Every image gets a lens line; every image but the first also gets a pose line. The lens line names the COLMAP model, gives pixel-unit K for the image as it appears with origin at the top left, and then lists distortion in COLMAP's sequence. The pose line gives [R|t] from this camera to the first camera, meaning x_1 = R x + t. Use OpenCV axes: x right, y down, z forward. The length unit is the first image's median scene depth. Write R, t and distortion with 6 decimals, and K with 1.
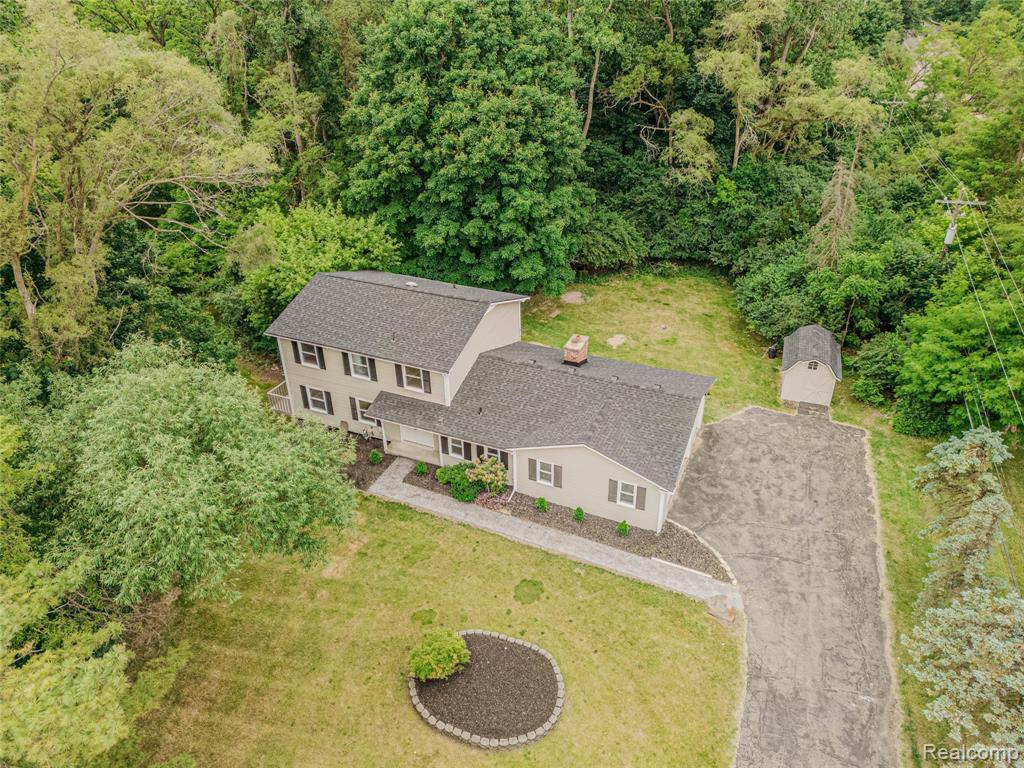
lens RADIAL K [[708.9, 0, 512.0], [0, 708.9, 384.0], [0, 0, 1]] dist [0.088125, -0.105284]
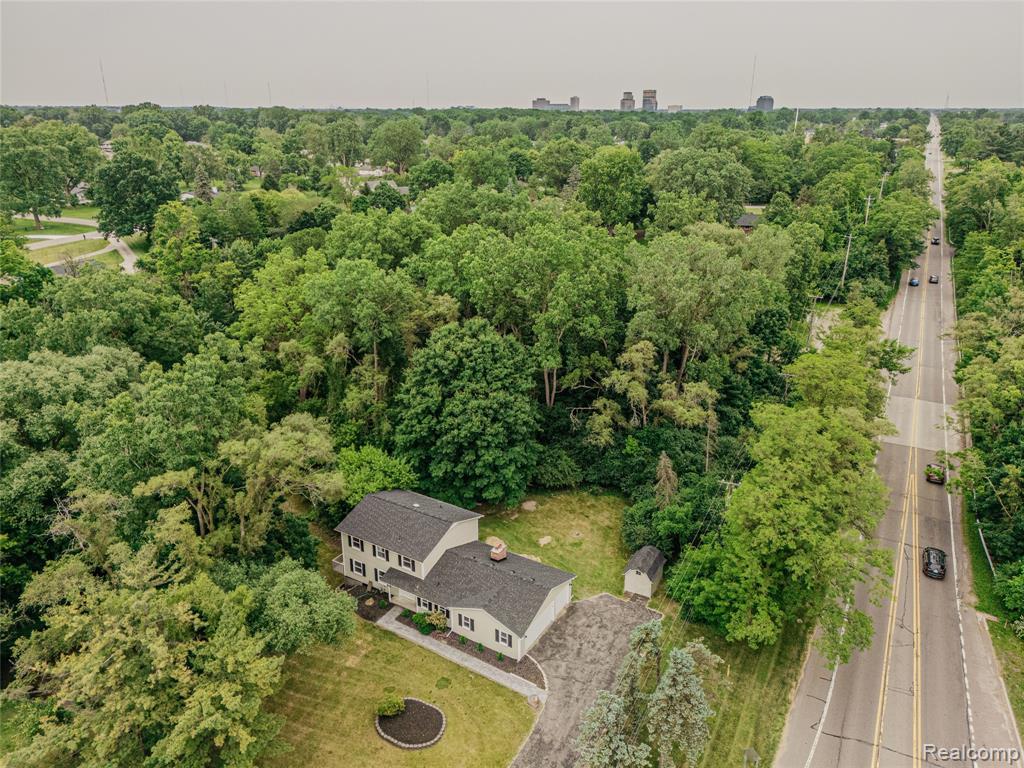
lens RADIAL K [[735.5, 0, 513.8], [0, 735.5, 382.3], [0, 0, 1]] dist [0.090158, -0.098833]
pose [[0.991367, 0.062704, -0.115147, 0.278639], [-0.082229, 0.981388, -0.173541, -0.131410], [0.102123, 0.181511, 0.978072, -0.805651]]
